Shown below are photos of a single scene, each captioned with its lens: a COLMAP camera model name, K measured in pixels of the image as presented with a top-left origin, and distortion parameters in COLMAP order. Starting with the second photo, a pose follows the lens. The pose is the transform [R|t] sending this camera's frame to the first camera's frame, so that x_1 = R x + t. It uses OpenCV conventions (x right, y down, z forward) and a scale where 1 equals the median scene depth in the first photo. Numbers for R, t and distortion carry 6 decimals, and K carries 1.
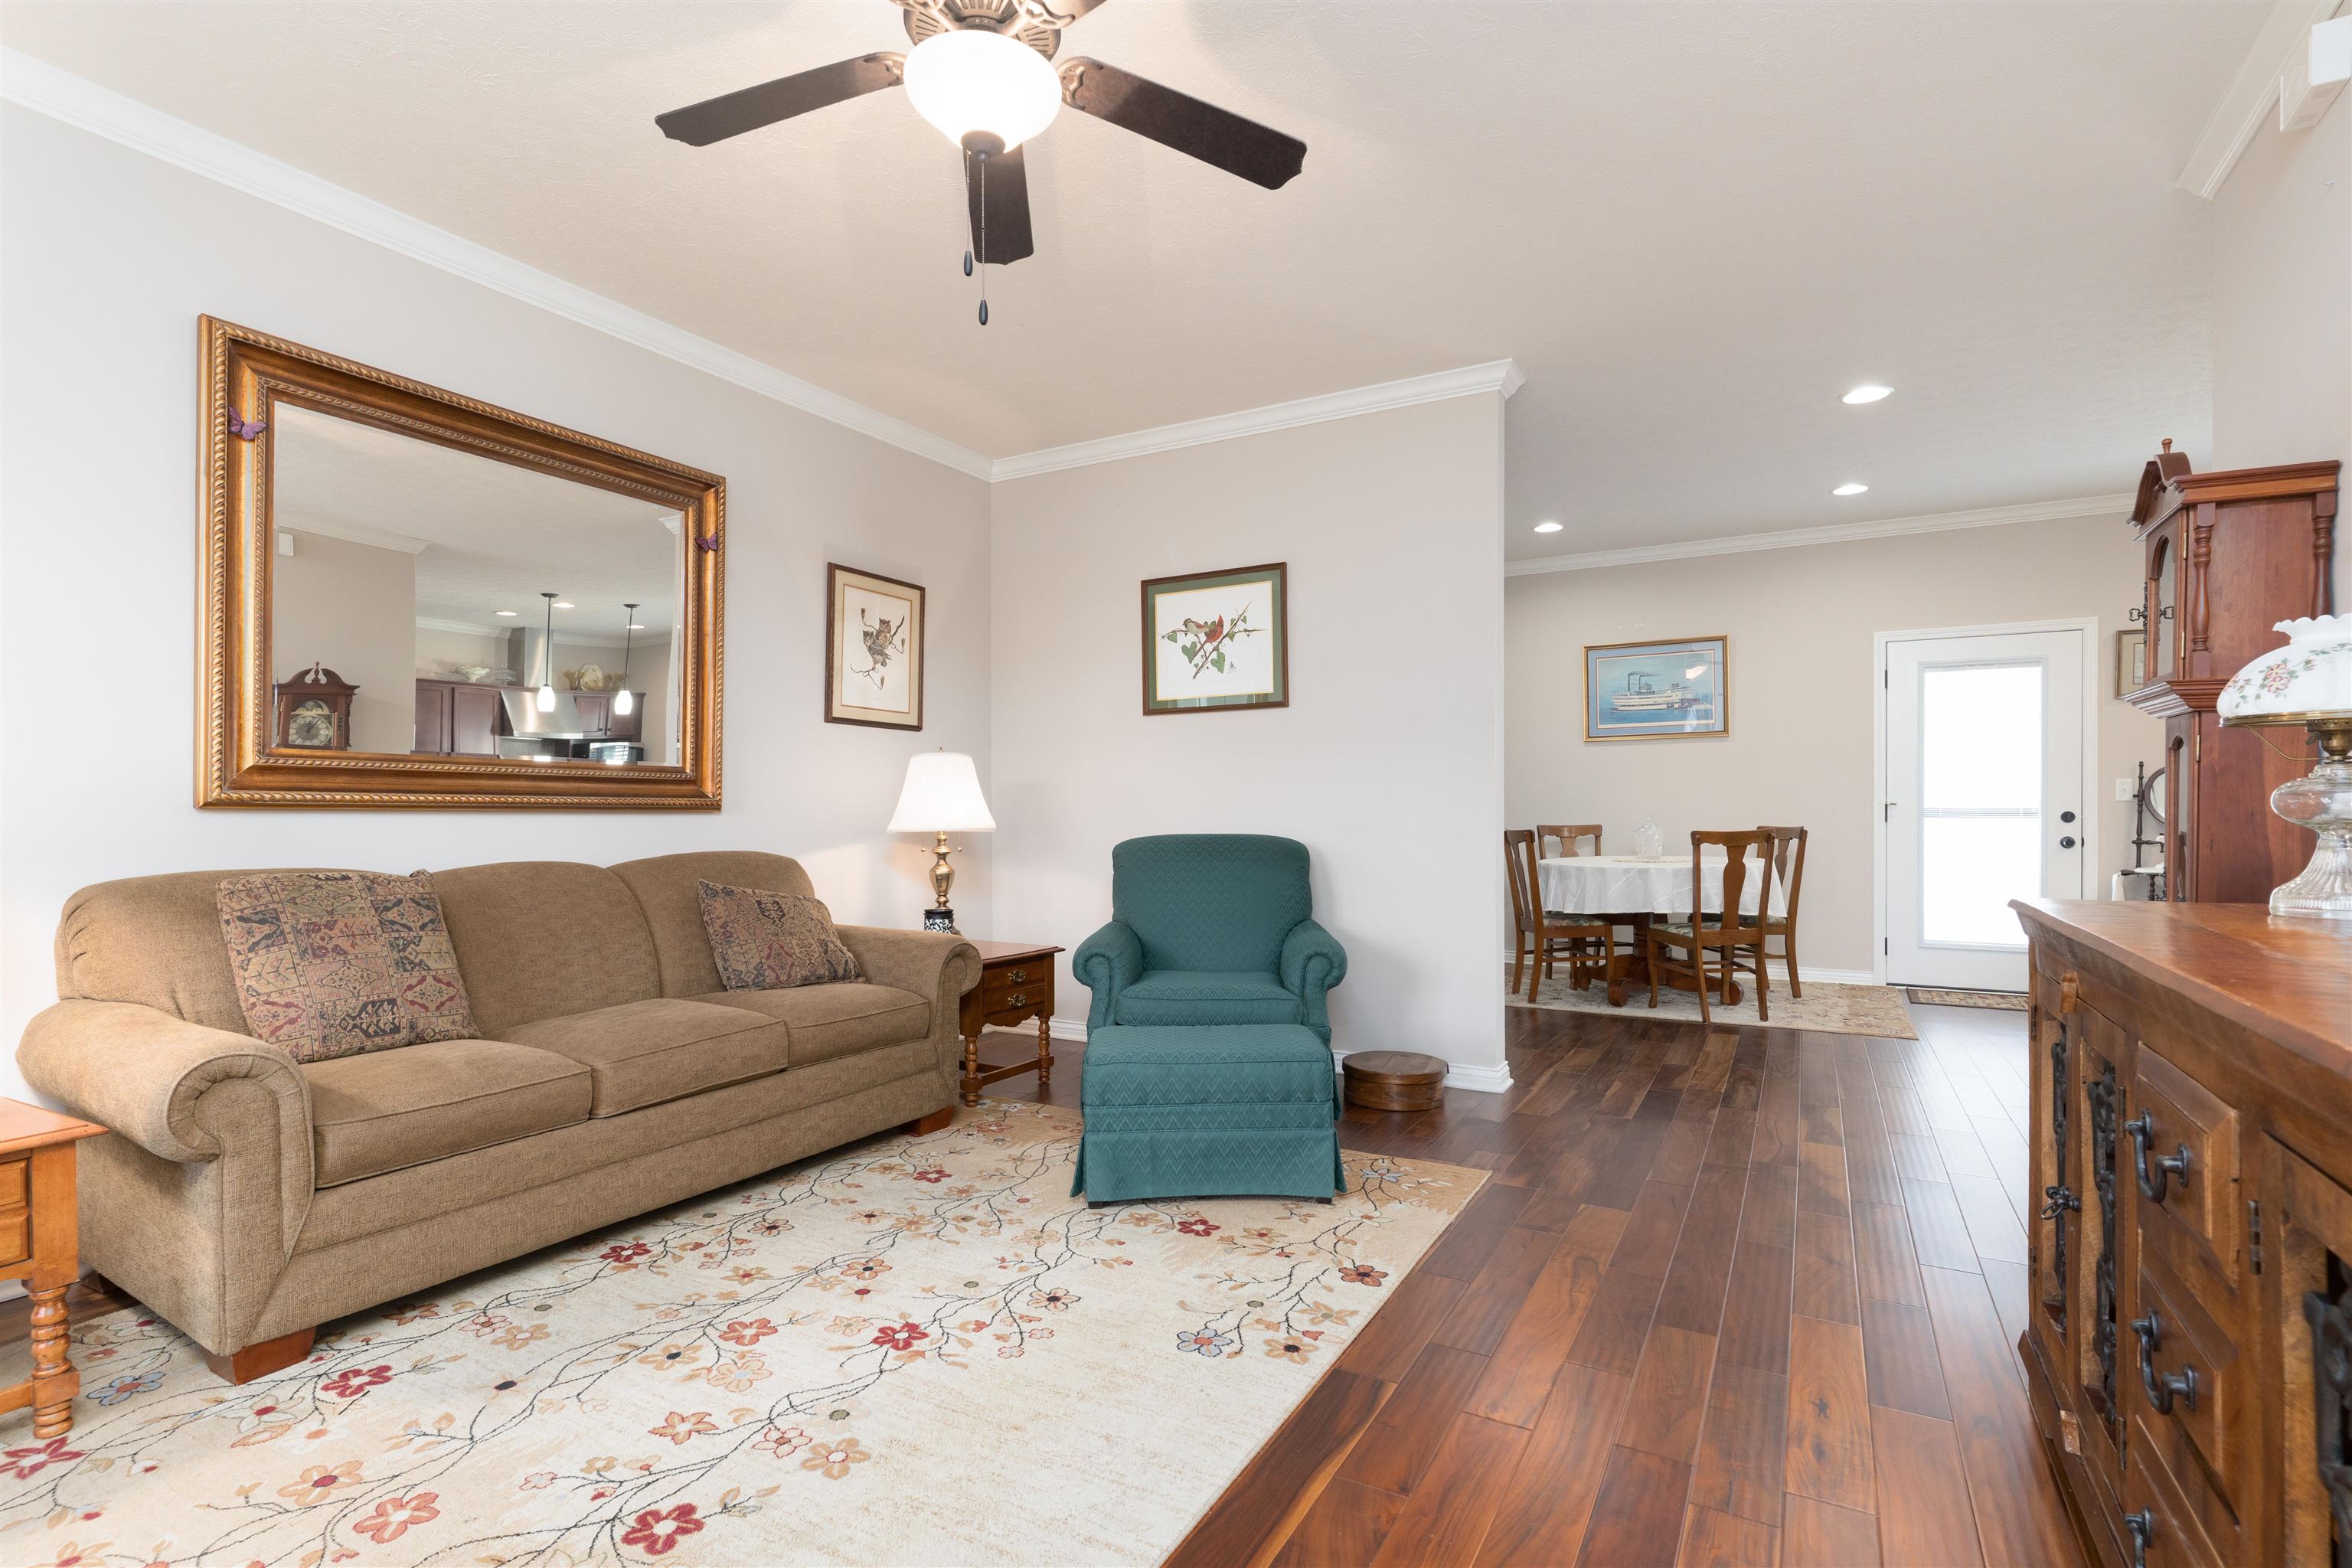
lens RADIAL K [[1129.8, 0, 1179.5], [0, 1129.8, 805.0], [0, 0, 1]] dist [0.002404, 0.000745]
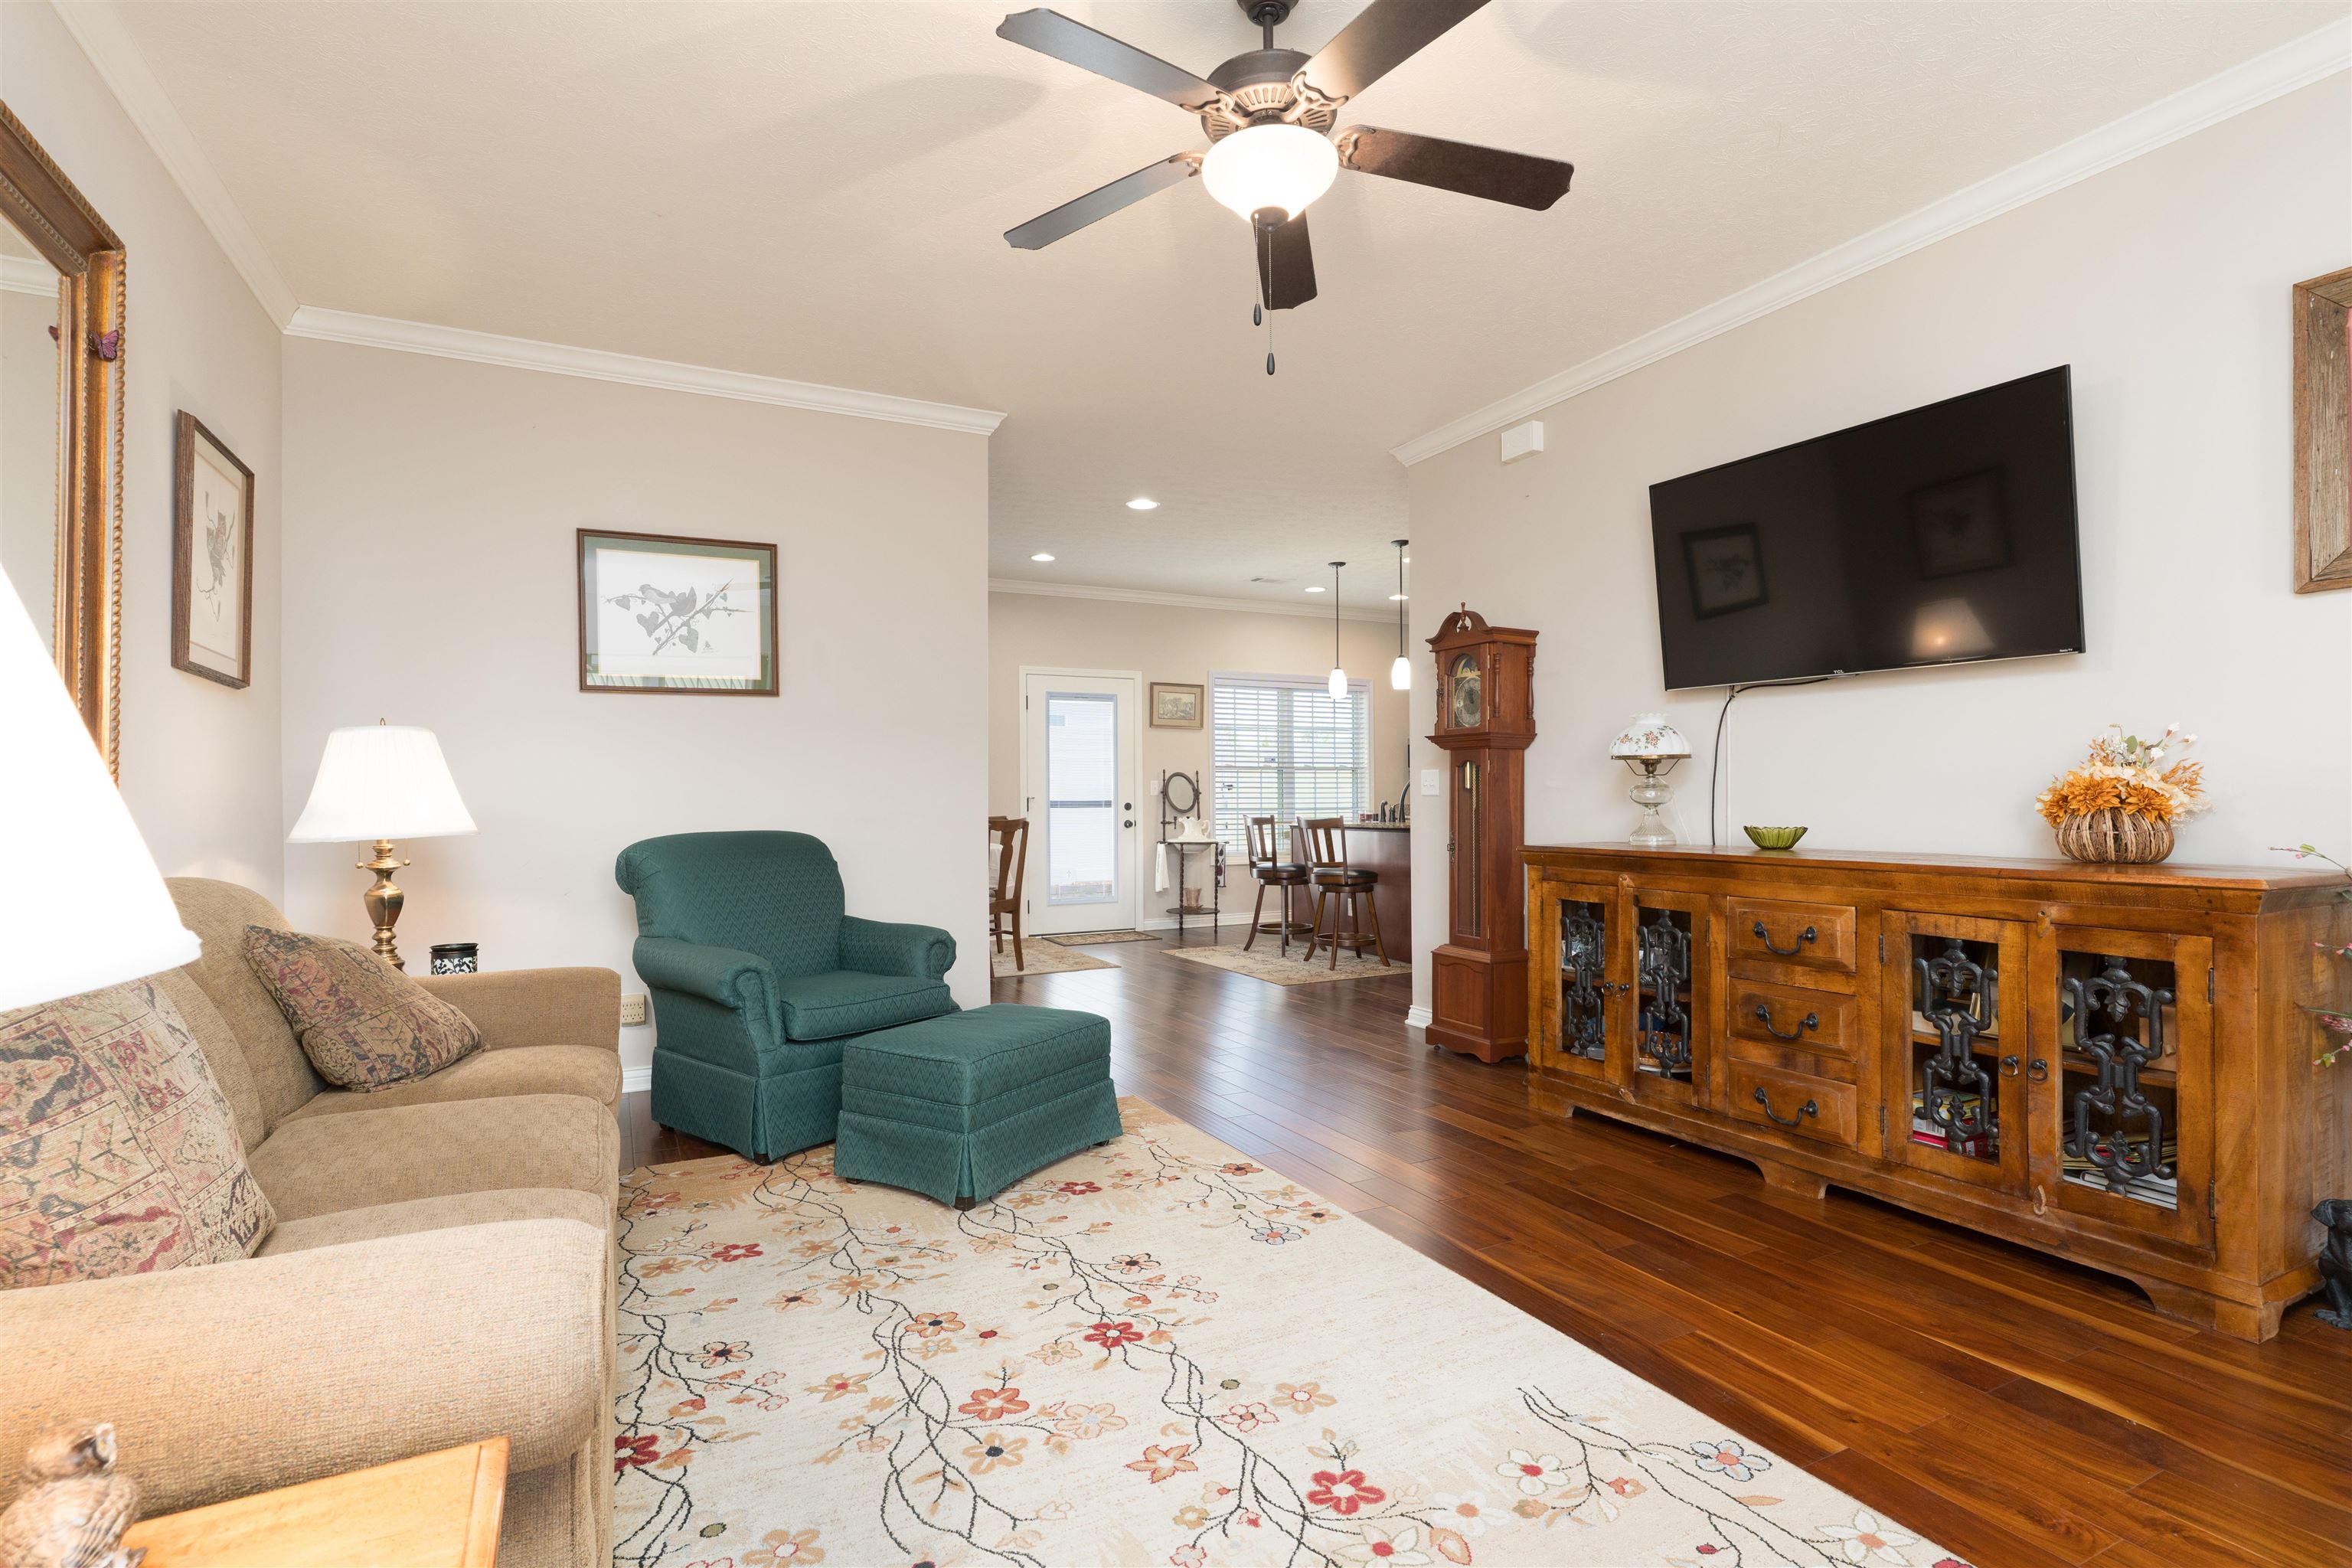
lens RADIAL K [[1118.5, 0, 1176.0], [0, 1118.5, 784.0], [0, 0, 1]] dist [0.000861, 0.000074]
pose [[0.553464, 0.008745, 0.832827, -0.834235], [0.004312, 0.999901, -0.013365, 0.002063], [-0.832862, 0.010989, 0.553372, 0.329291]]
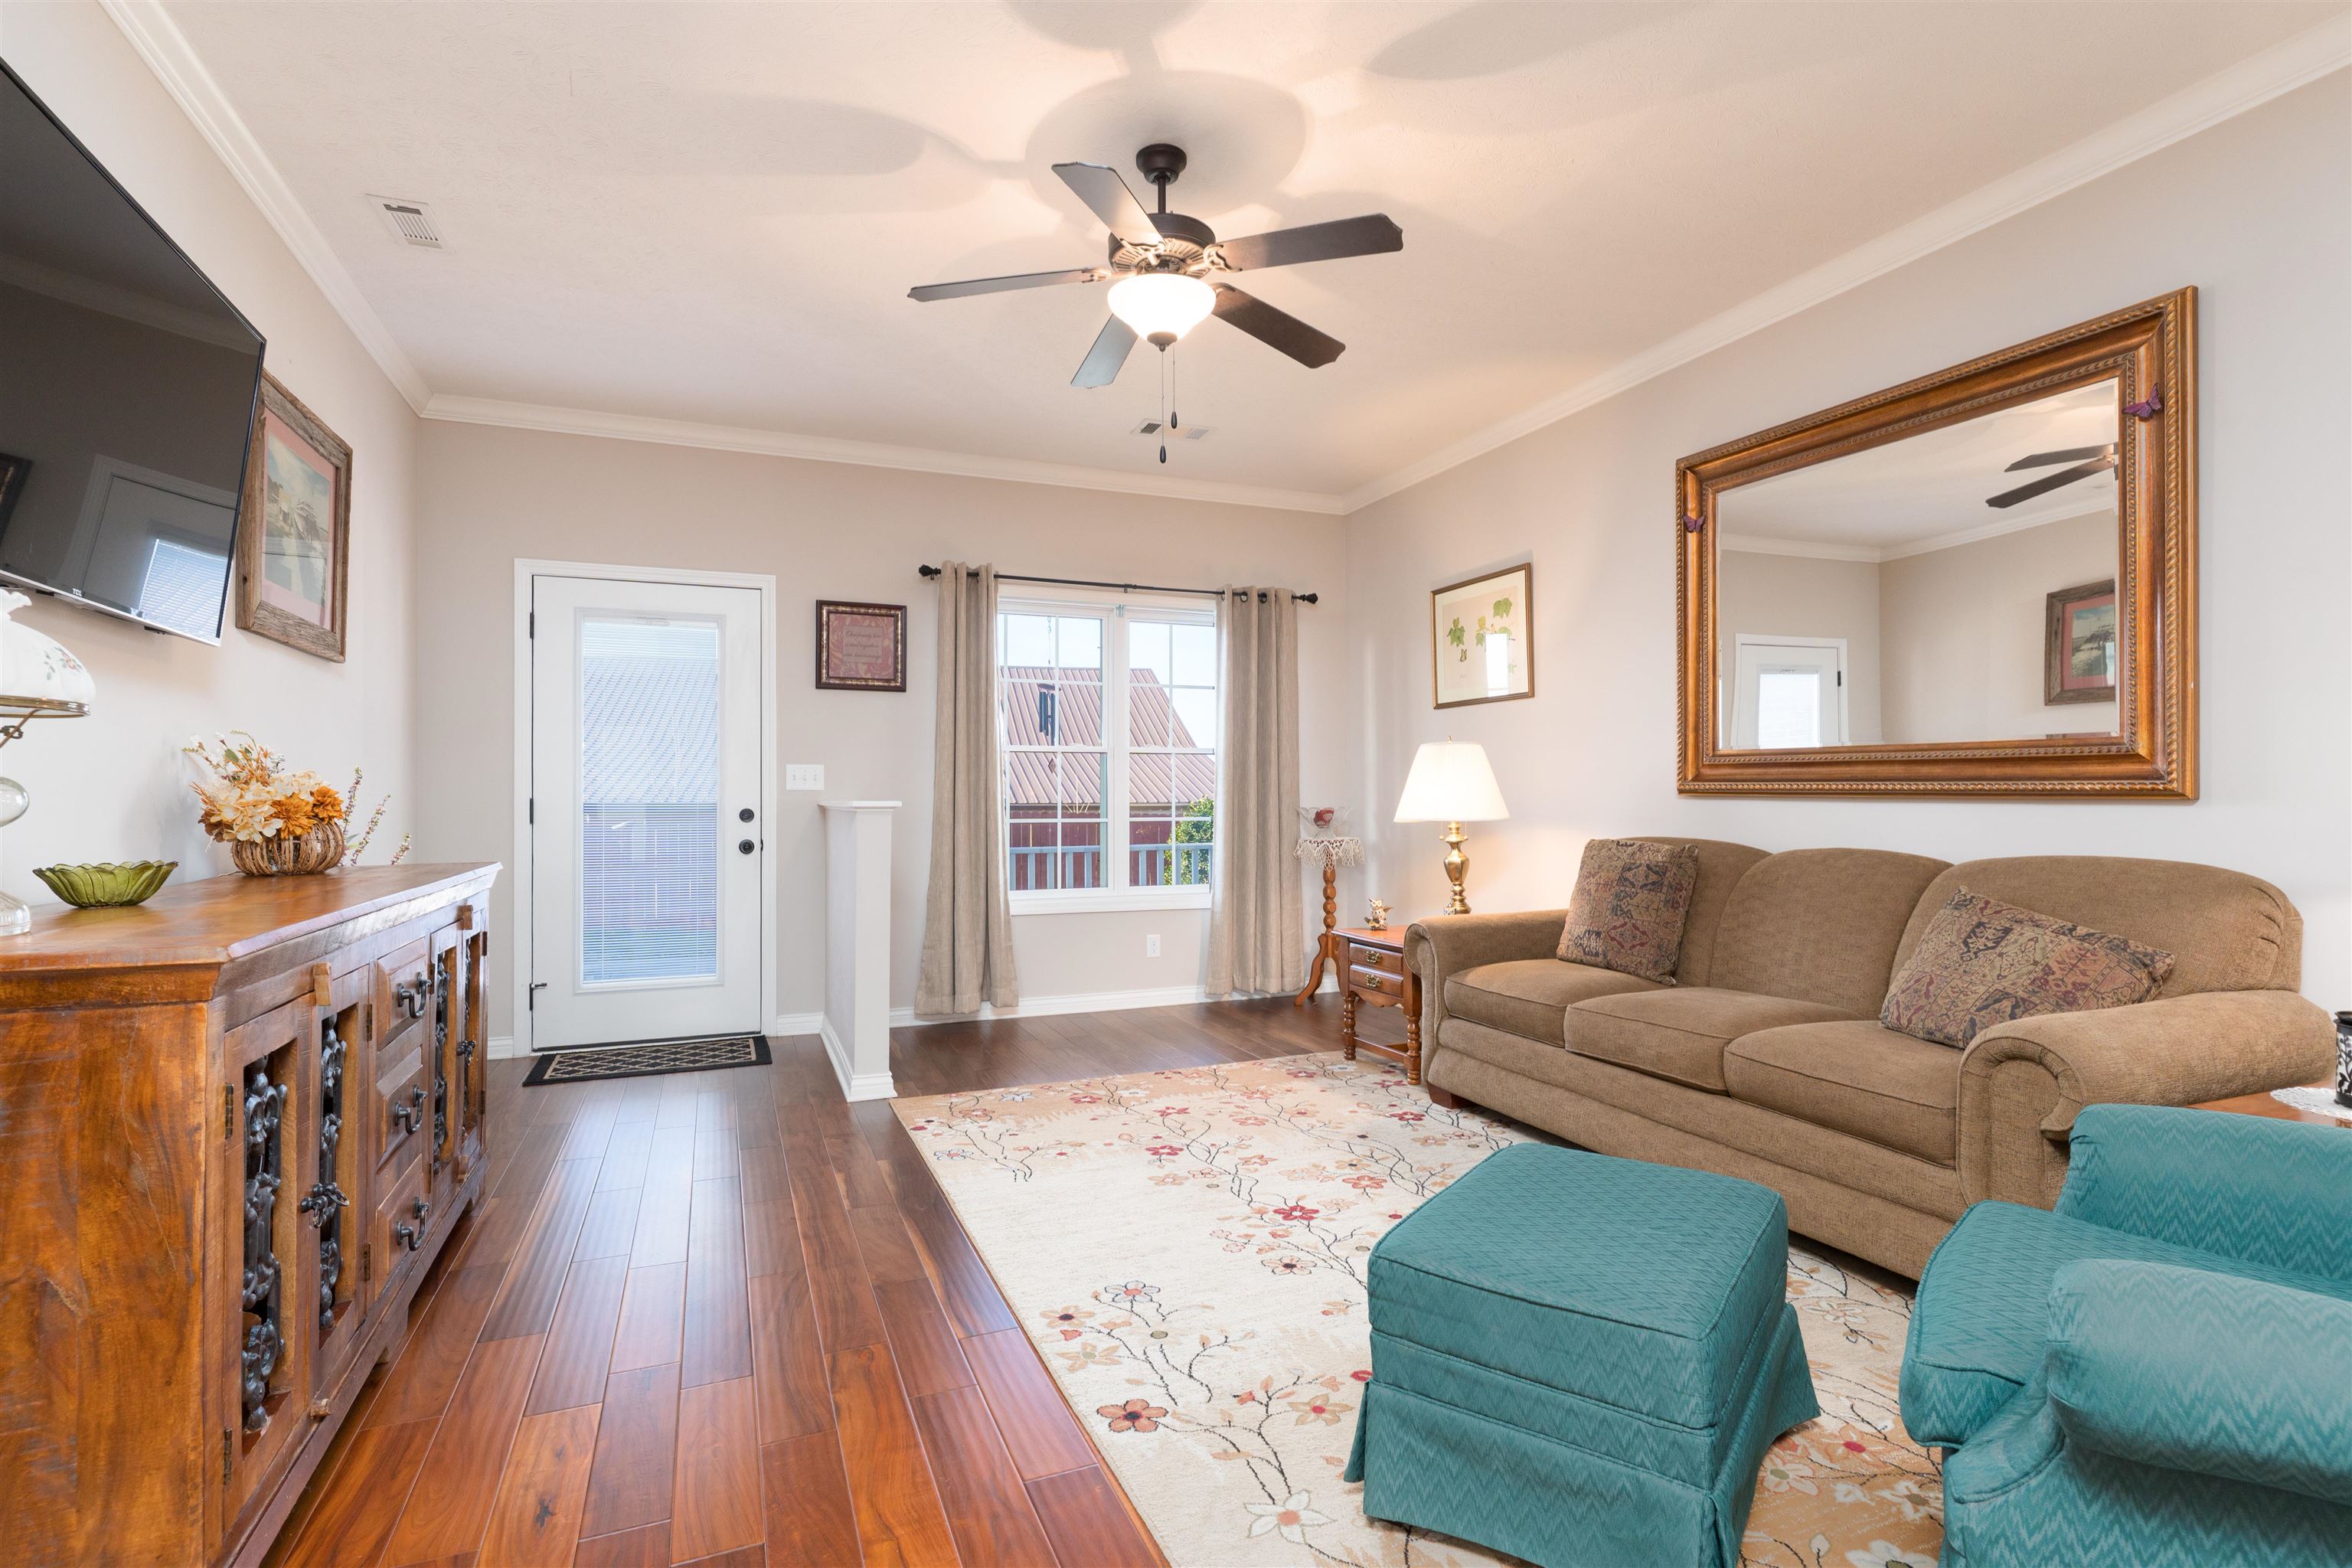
lens RADIAL K [[1118.5, 0, 1176.0], [0, 1118.5, 784.0], [0, 0, 1]] dist [0.000861, 0.000074]
pose [[-0.617146, -0.004616, -0.786835, 0.667049], [0.006746, 0.999915, -0.011157, 0.000656], [0.786819, -0.012194, -0.617063, 1.349950]]
